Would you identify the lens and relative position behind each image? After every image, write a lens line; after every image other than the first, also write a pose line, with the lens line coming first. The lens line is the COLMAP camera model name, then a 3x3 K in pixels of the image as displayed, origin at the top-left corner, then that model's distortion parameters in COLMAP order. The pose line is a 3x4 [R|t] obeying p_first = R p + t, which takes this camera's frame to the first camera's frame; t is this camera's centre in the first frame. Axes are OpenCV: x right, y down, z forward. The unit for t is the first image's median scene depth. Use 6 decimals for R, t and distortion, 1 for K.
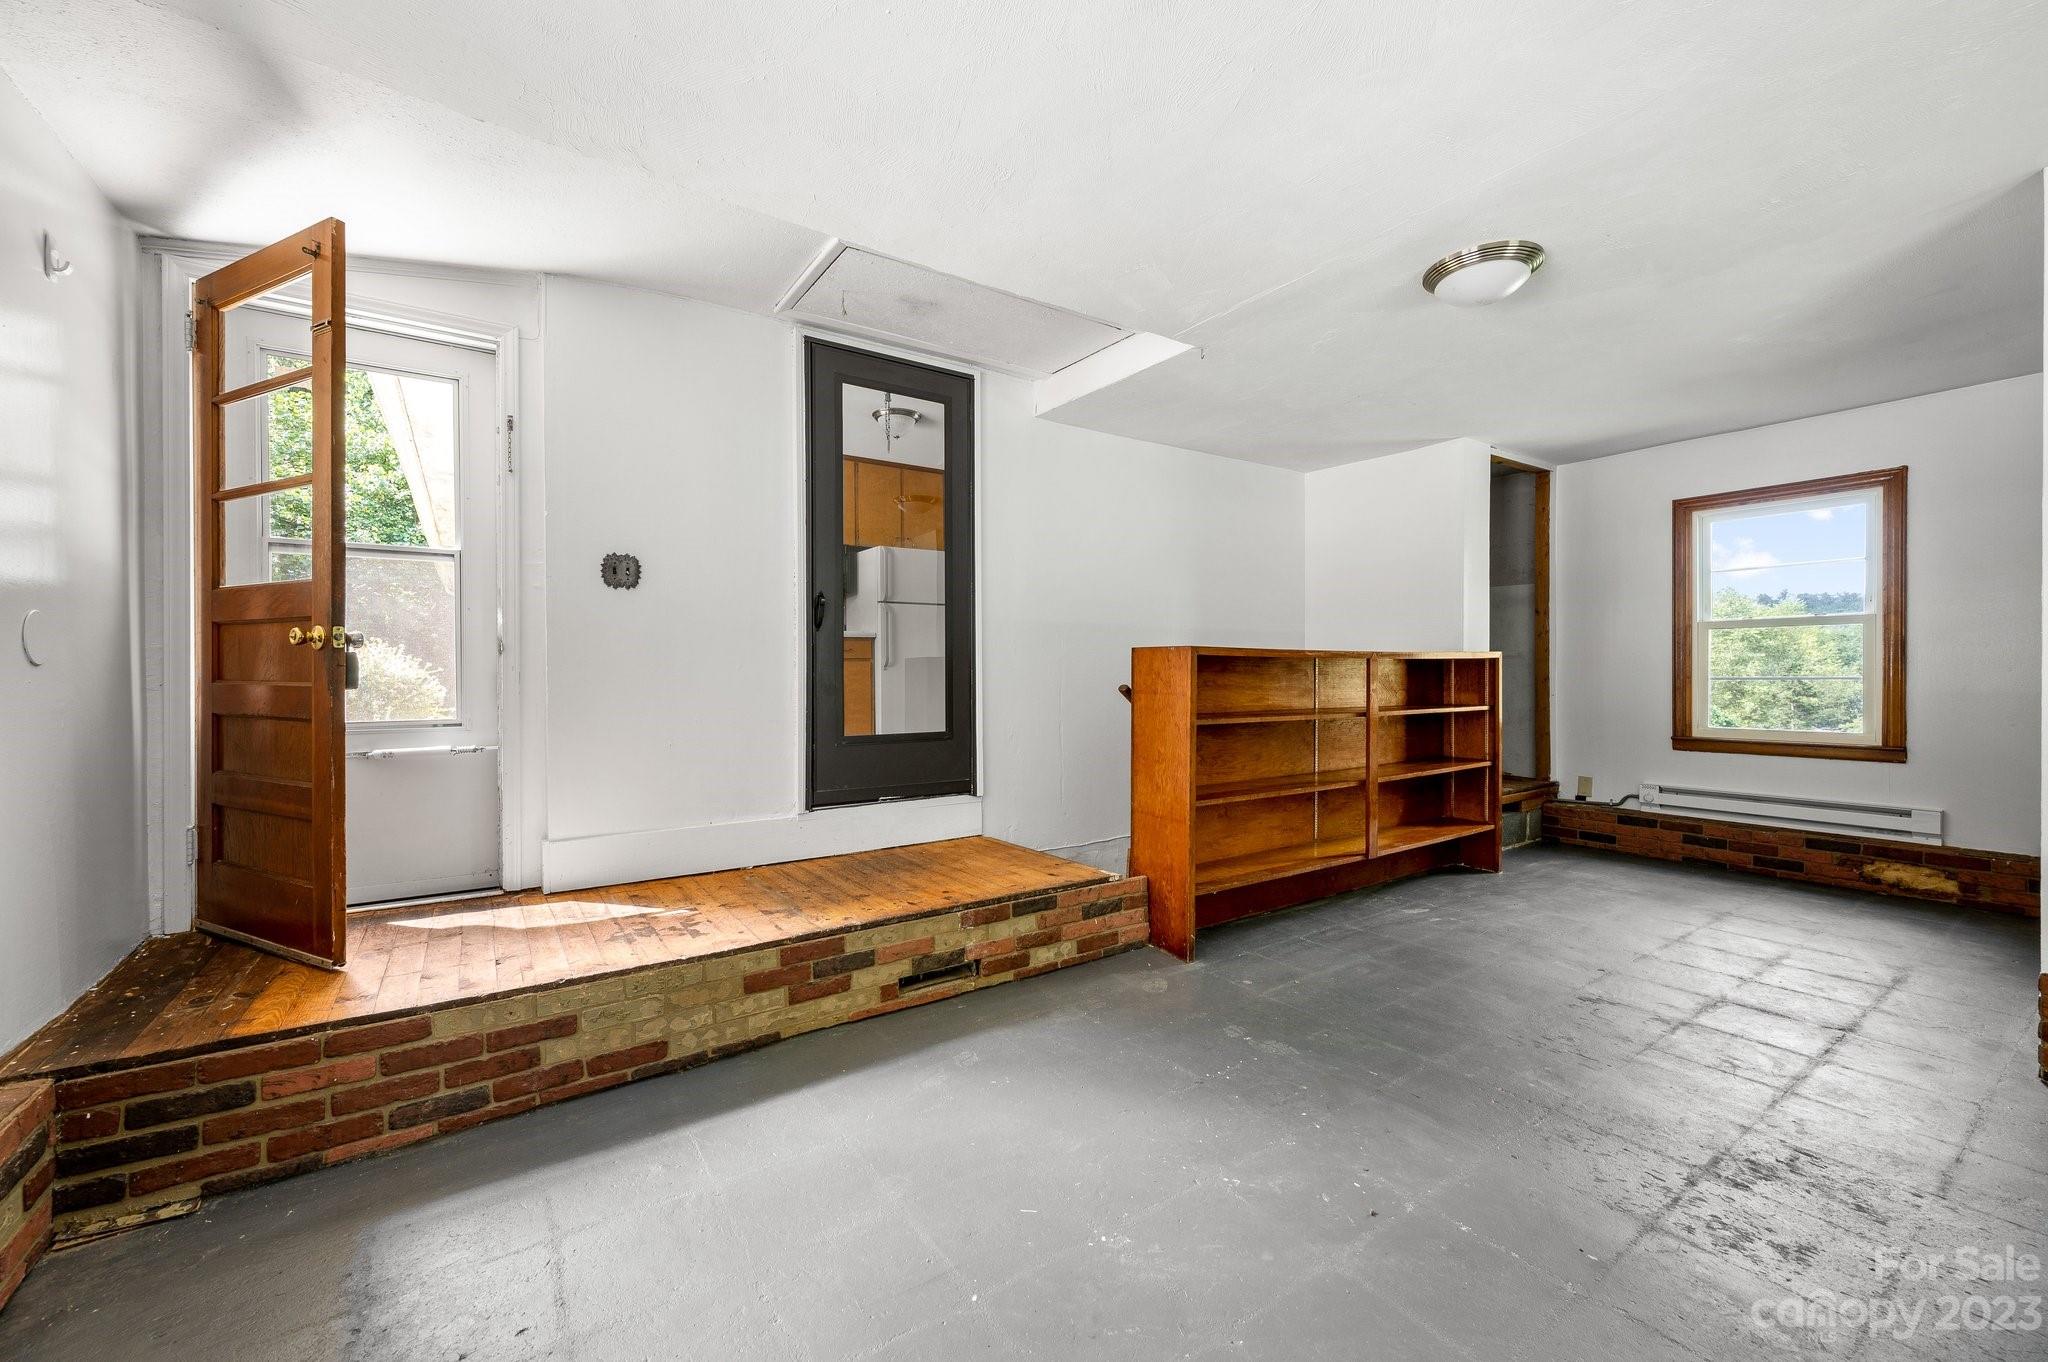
lens RADIAL K [[805.6, 0, 1017.5], [0, 805.6, 681.9], [0, 0, 1]] dist [-0.002073, 0.000201]
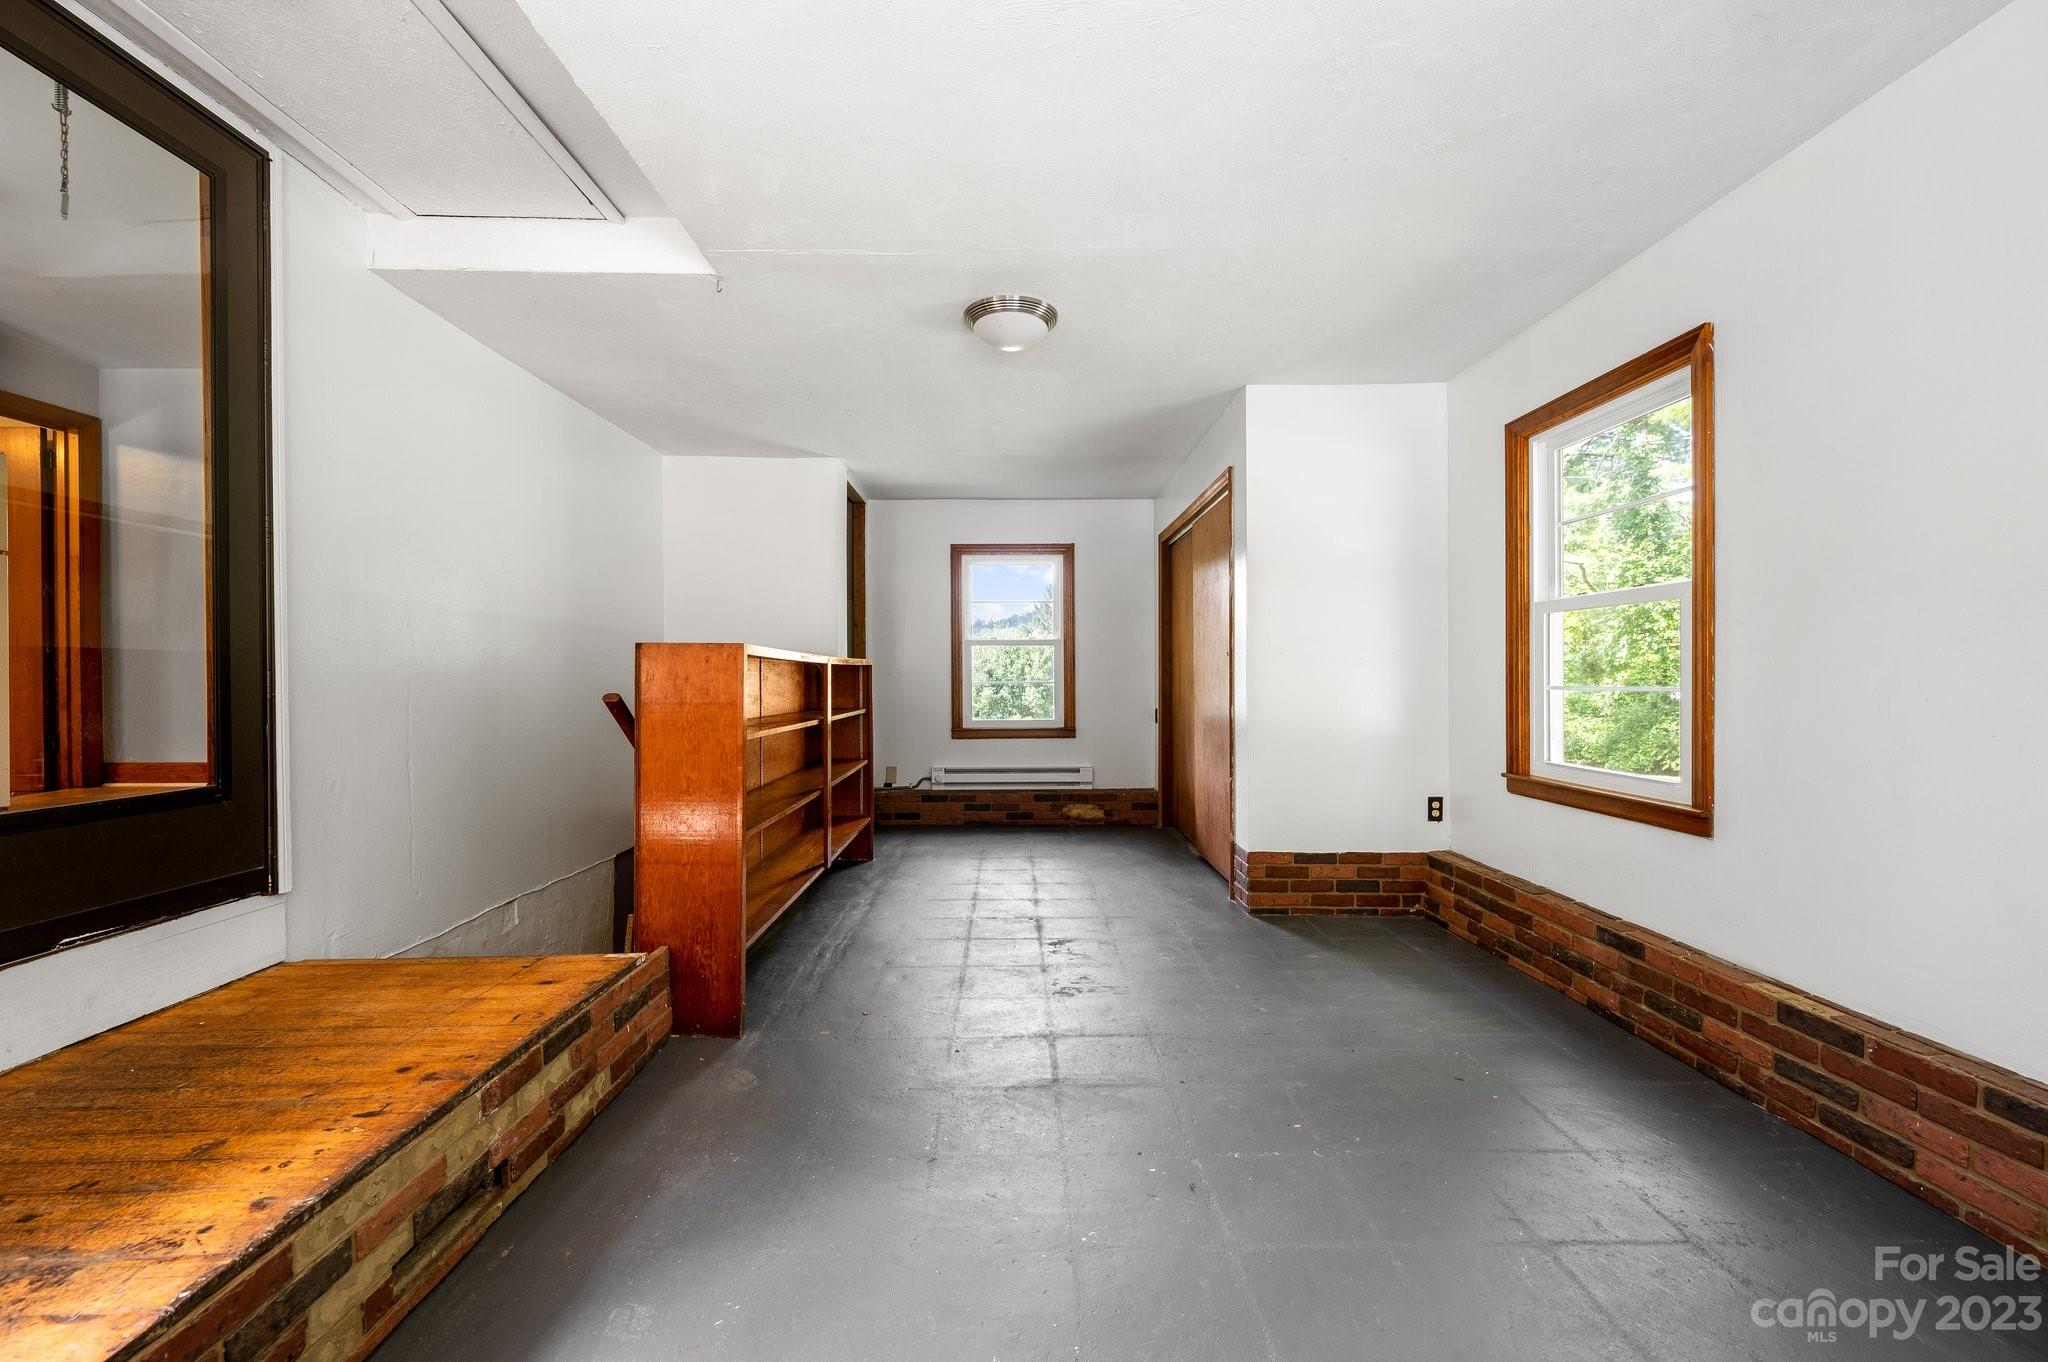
lens RADIAL K [[805.6, 0, 1017.5], [0, 805.6, 681.9], [0, 0, 1]] dist [-0.002073, 0.000201]
pose [[0.548429, -0.002497, 0.836193, -0.302383], [0.010330, 0.999939, -0.003790, -0.000683], [-0.836133, 0.010716, 0.548422, 0.318483]]
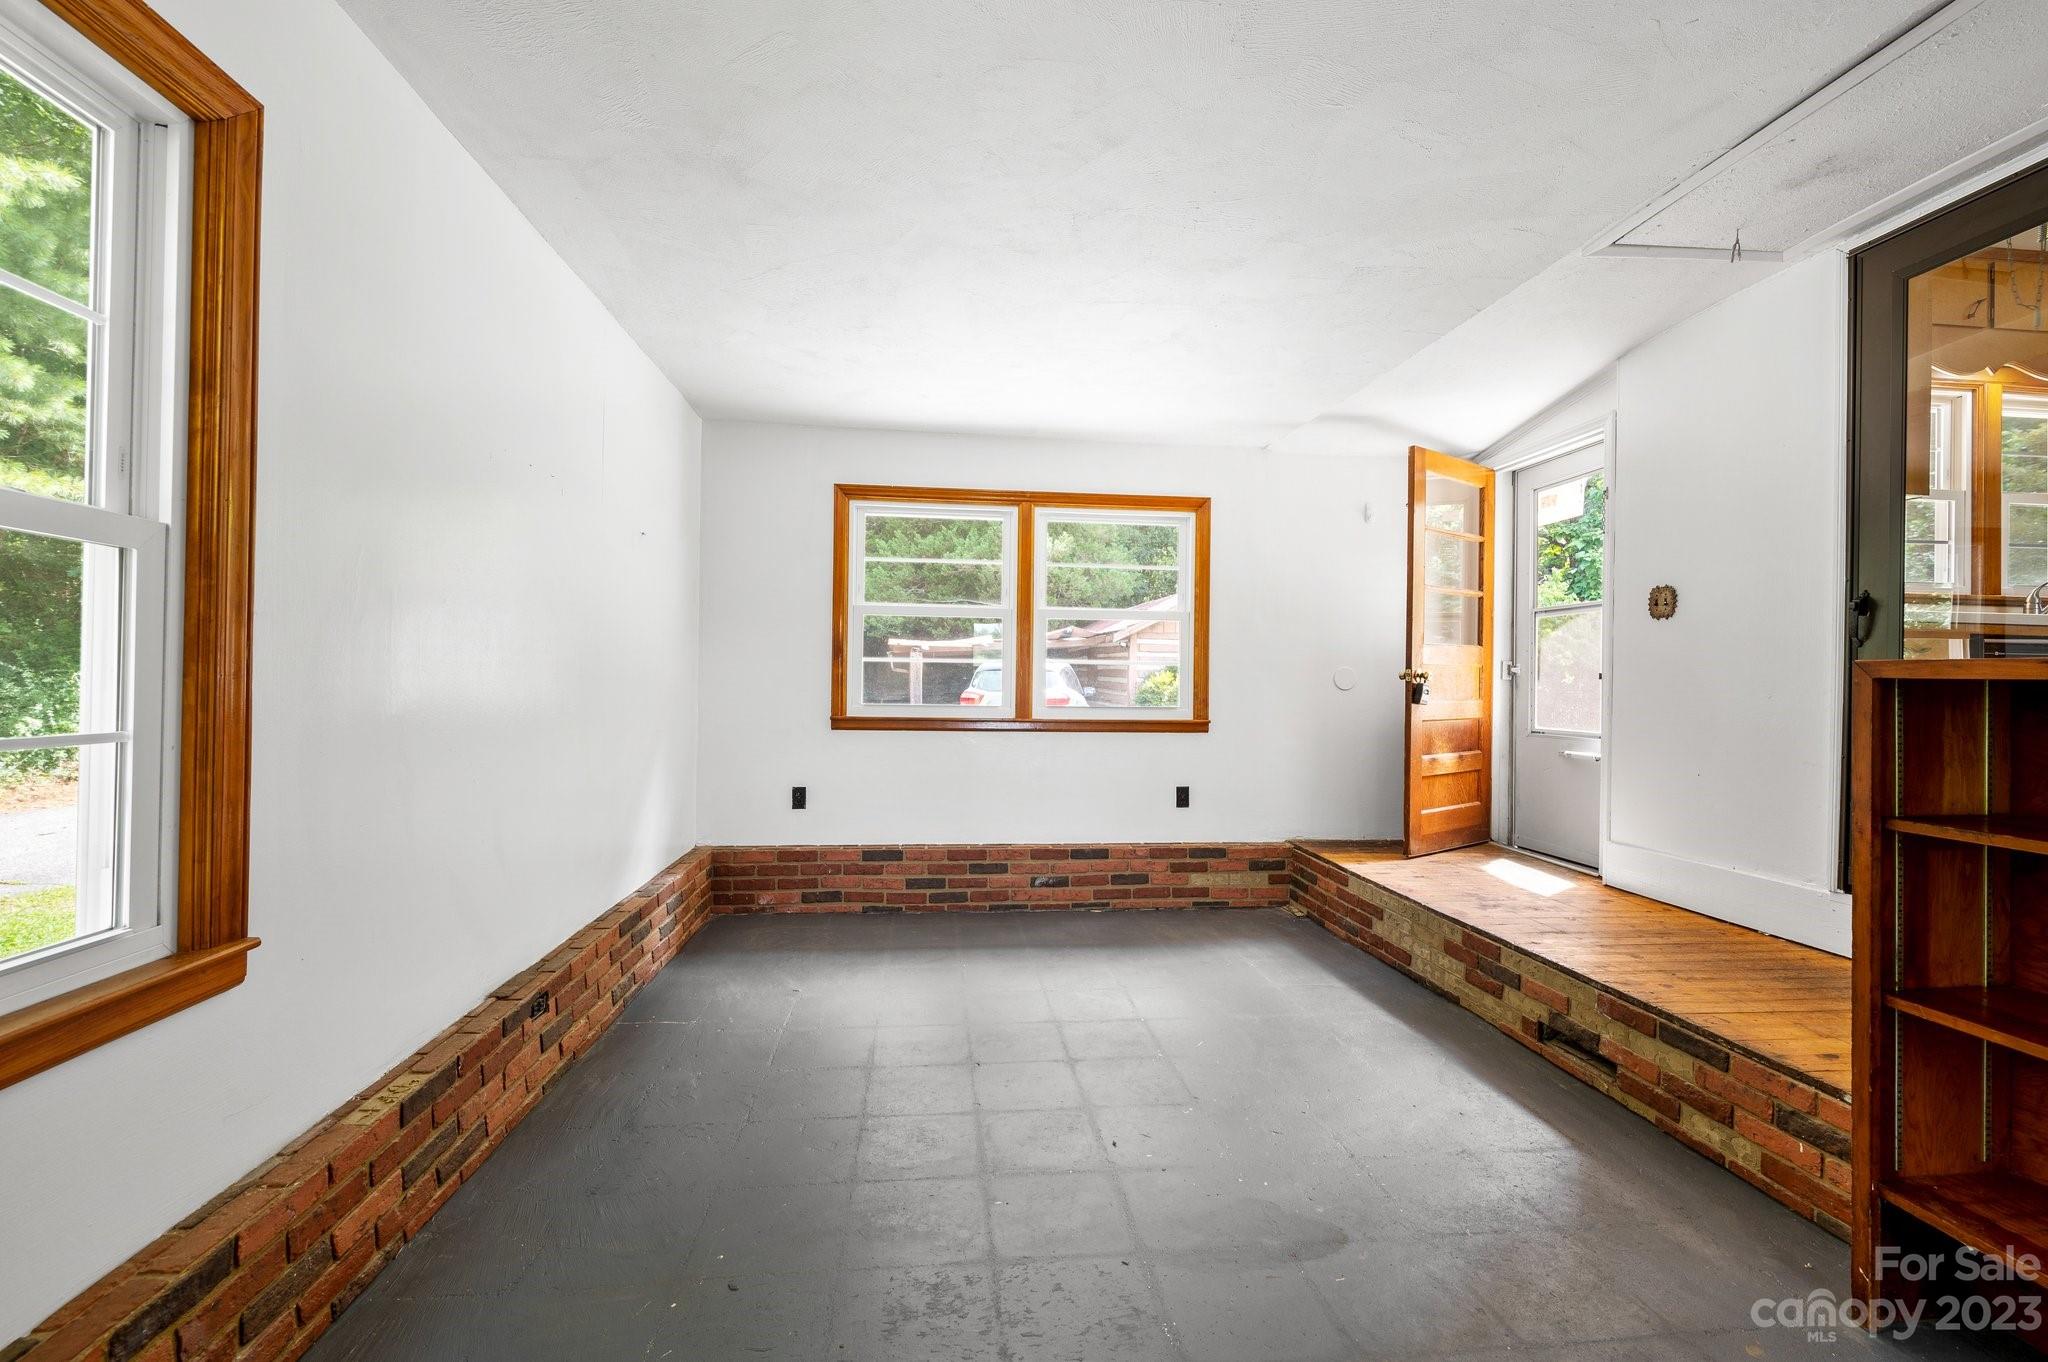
lens RADIAL K [[846.6, 0, 1024.0], [0, 846.6, 681.0], [0, 0, 1]] dist [0.000013, 0.000014]
pose [[-0.461072, -0.002741, -0.887359, 0.873884], [-0.015938, 0.999860, 0.005192, -0.027424], [0.887220, 0.016536, -0.461051, 0.772510]]
